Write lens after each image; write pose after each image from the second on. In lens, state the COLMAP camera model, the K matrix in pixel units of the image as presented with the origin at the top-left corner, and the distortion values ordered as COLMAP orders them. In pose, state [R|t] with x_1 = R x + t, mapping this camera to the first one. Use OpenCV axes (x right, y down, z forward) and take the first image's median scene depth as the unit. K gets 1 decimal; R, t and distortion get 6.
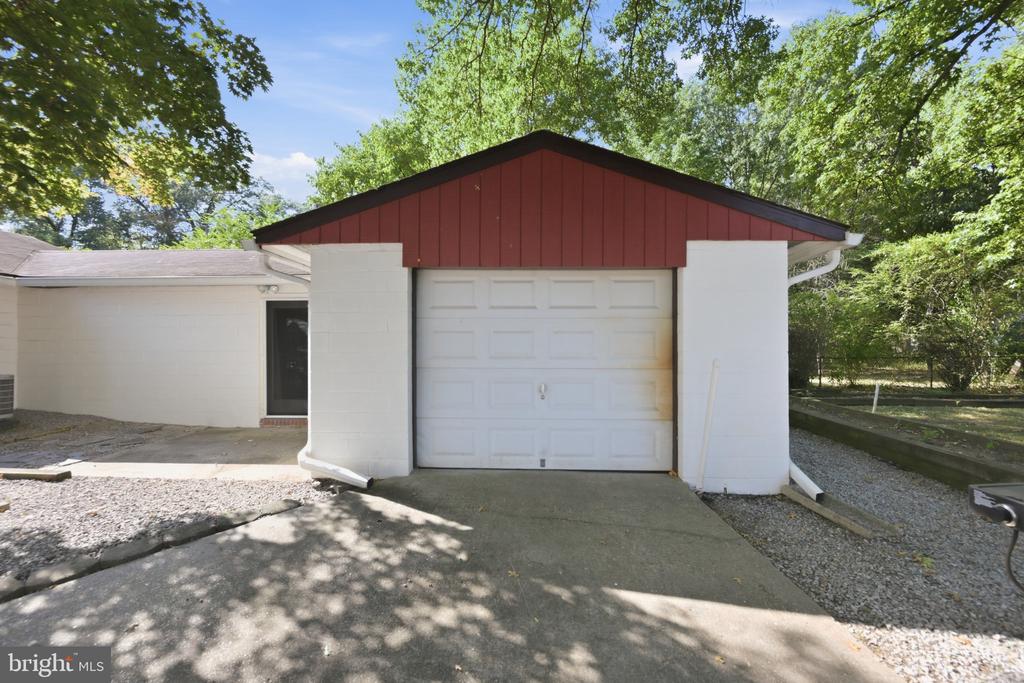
lens RADIAL K [[416.1, 0, 514.2], [0, 416.1, 347.0], [0, 0, 1]] dist [-0.000507, -0.000006]
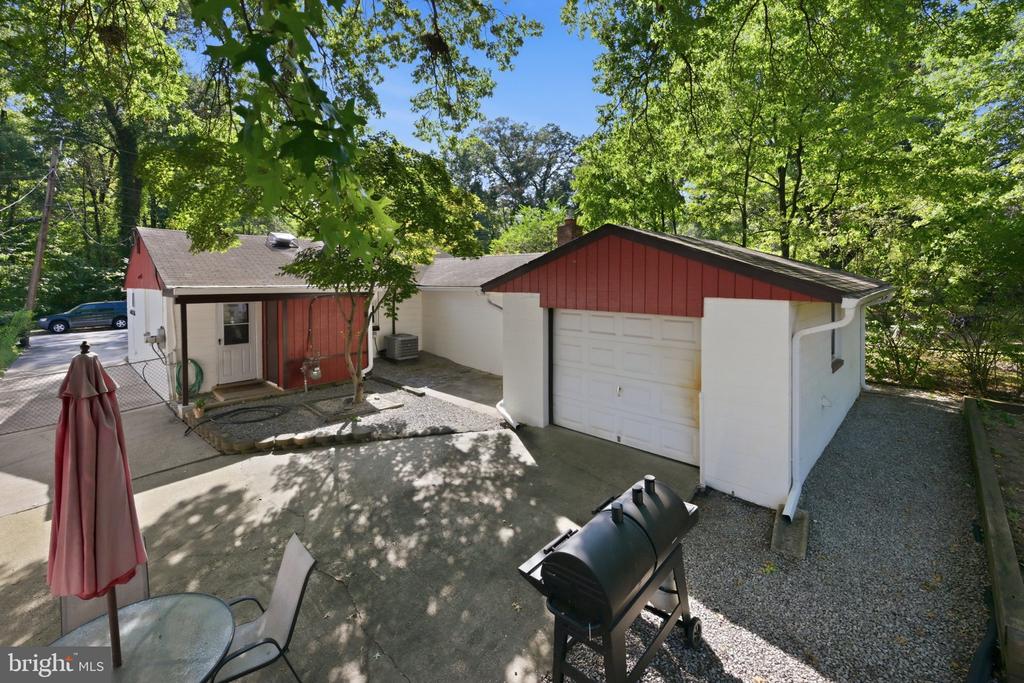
lens RADIAL K [[443.2, 0, 512.4], [0, 443.2, 285.7], [0, 0, 1]] dist [0.001026, 0.000629]
pose [[0.743497, 0.004254, -0.668726, 0.871709], [0.006943, 0.999877, 0.014080, -0.304704], [0.668704, -0.015111, 0.743376, -0.439973]]
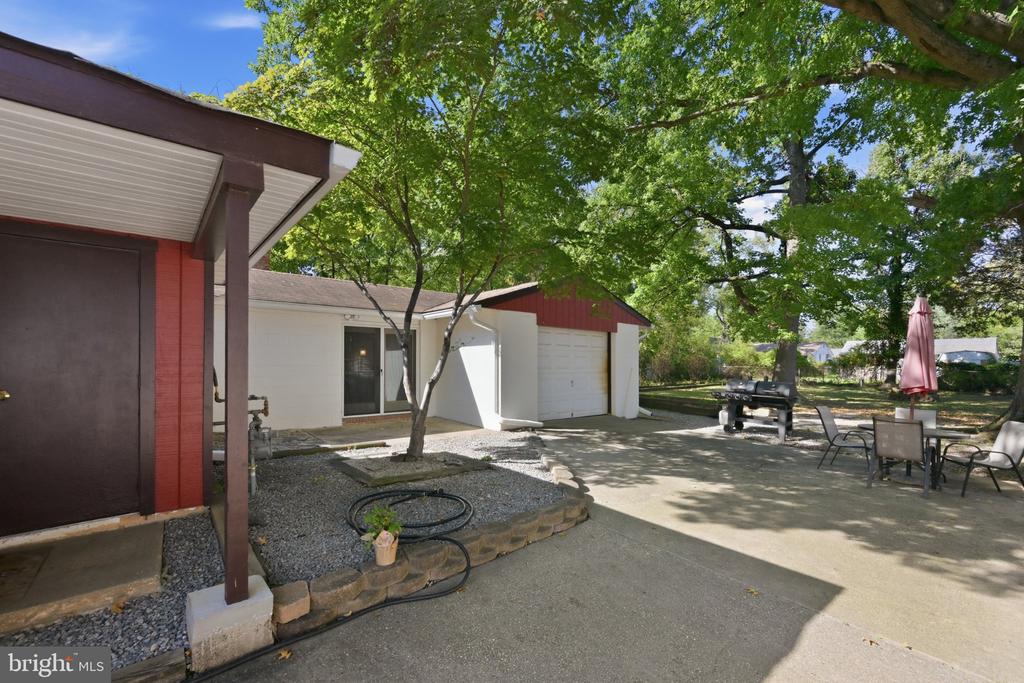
lens RADIAL K [[431.8, 0, 512.2], [0, 431.8, 369.1], [0, 0, 1]] dist [0.000697, 0.000456]
pose [[0.739108, -0.005801, 0.673562, -1.804922], [-0.004079, 0.999906, 0.013087, 0.002216], [-0.673574, -0.012420, 0.739015, -0.524663]]
